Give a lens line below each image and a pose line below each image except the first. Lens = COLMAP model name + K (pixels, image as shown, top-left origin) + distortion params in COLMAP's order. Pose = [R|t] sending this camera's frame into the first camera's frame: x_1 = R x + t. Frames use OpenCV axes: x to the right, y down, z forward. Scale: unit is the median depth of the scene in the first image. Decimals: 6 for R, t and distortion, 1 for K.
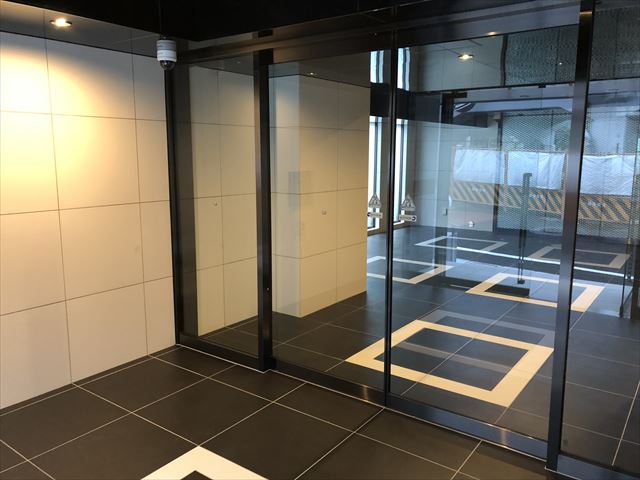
lens RADIAL K [[525.7, 0, 323.6], [0, 525.7, 238.2], [0, 0, 1]] dist [0.021588, -0.000299]
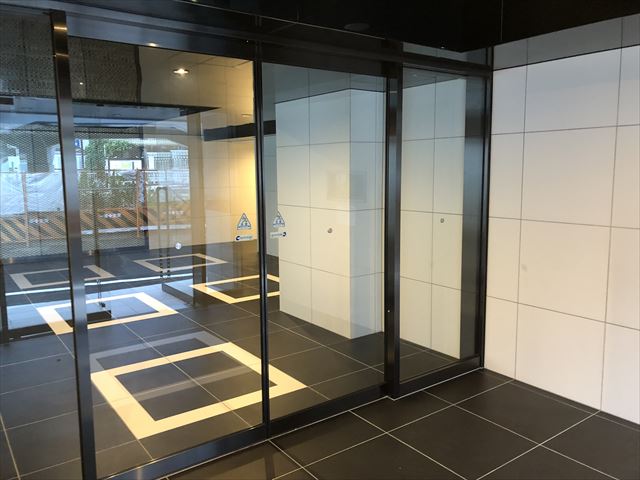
lens RADIAL K [[525.7, 0, 322.7], [0, 525.7, 240.0], [0, 0, 1]] dist [0.021588, -0.000299]
pose [[0.309467, -0.139873, 0.940567, -0.525377], [0.167172, 0.981720, 0.090990, -0.073065], [-0.936100, 0.129079, 0.327193, 0.419664]]
